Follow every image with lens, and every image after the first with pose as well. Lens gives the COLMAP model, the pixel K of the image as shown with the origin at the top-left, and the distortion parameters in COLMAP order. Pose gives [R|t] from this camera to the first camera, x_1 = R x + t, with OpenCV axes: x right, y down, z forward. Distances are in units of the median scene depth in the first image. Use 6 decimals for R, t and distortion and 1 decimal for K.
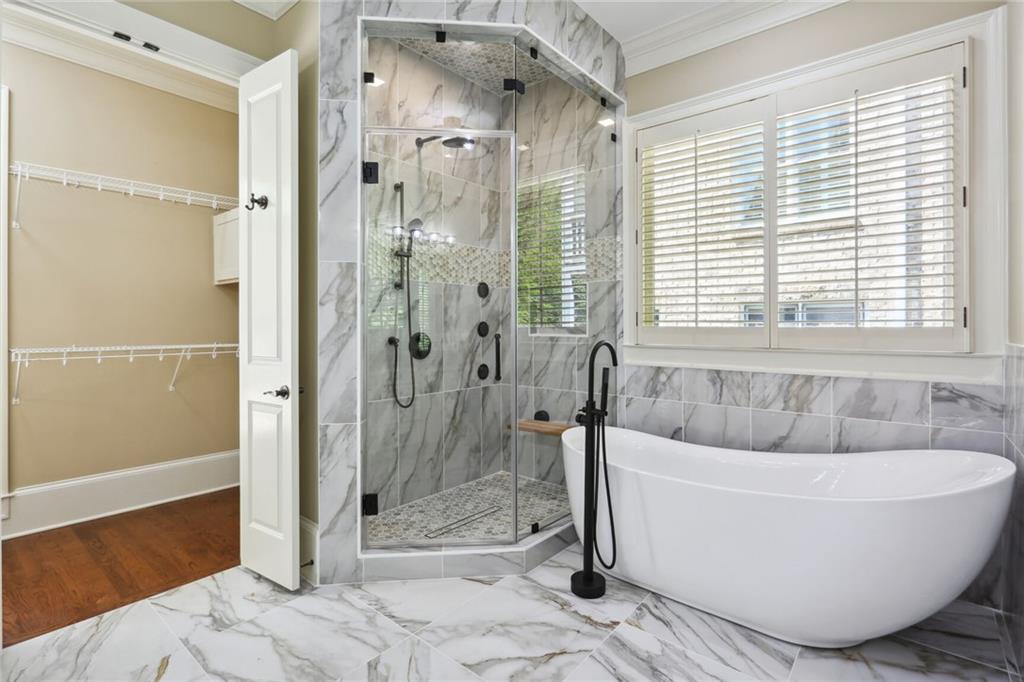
lens RADIAL K [[493.9, 0, 533.1], [0, 493.9, 325.3], [0, 0, 1]] dist [-0.006682, 0.003945]
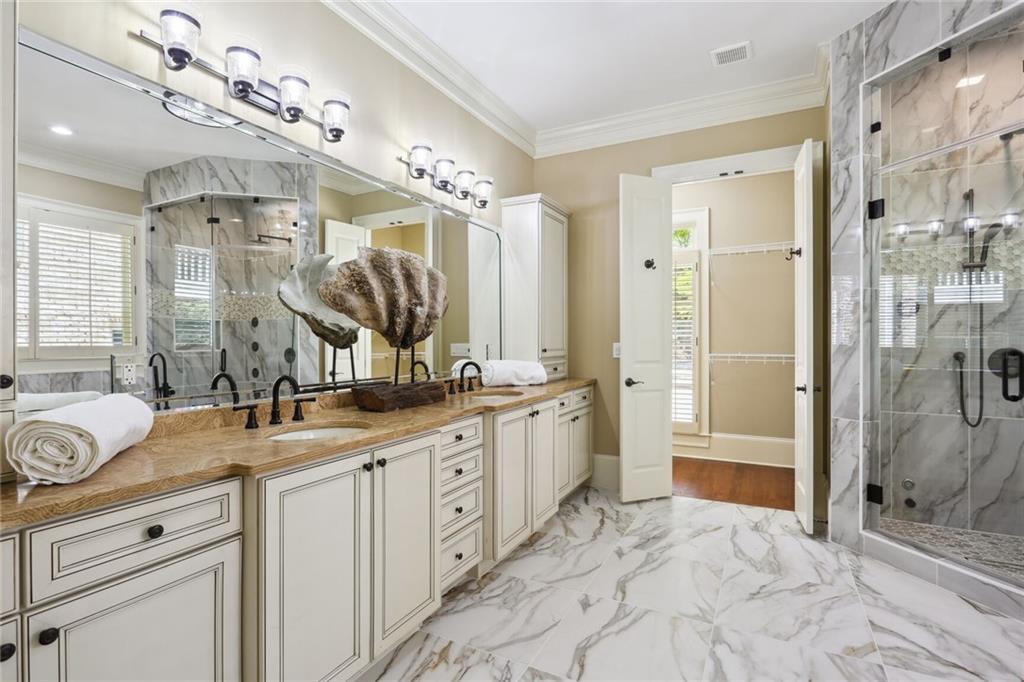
lens RADIAL K [[493.9, 0, 515.4], [0, 493.9, 342.6], [0, 0, 1]] dist [-0.006682, 0.003945]
pose [[0.208312, 0.004316, -0.978053, 0.627252], [0.002373, 0.999985, 0.004919, -0.002553], [0.978060, -0.003346, 0.208298, -0.074812]]
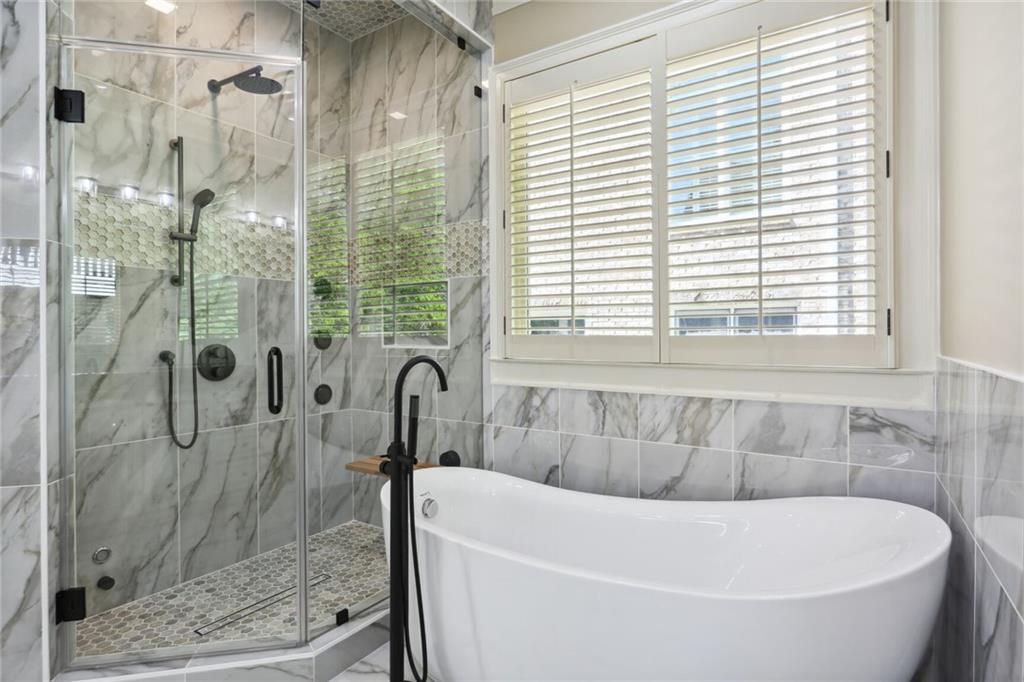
lens RADIAL K [[529.6, 0, 534.0], [0, 529.6, 334.9], [0, 0, 1]] dist [-0.003174, -0.001766]
pose [[0.993141, -0.003756, 0.116864, 0.206469], [0.003443, 0.999990, 0.002881, -0.000561], [-0.116874, -0.002459, 0.993144, 0.220562]]
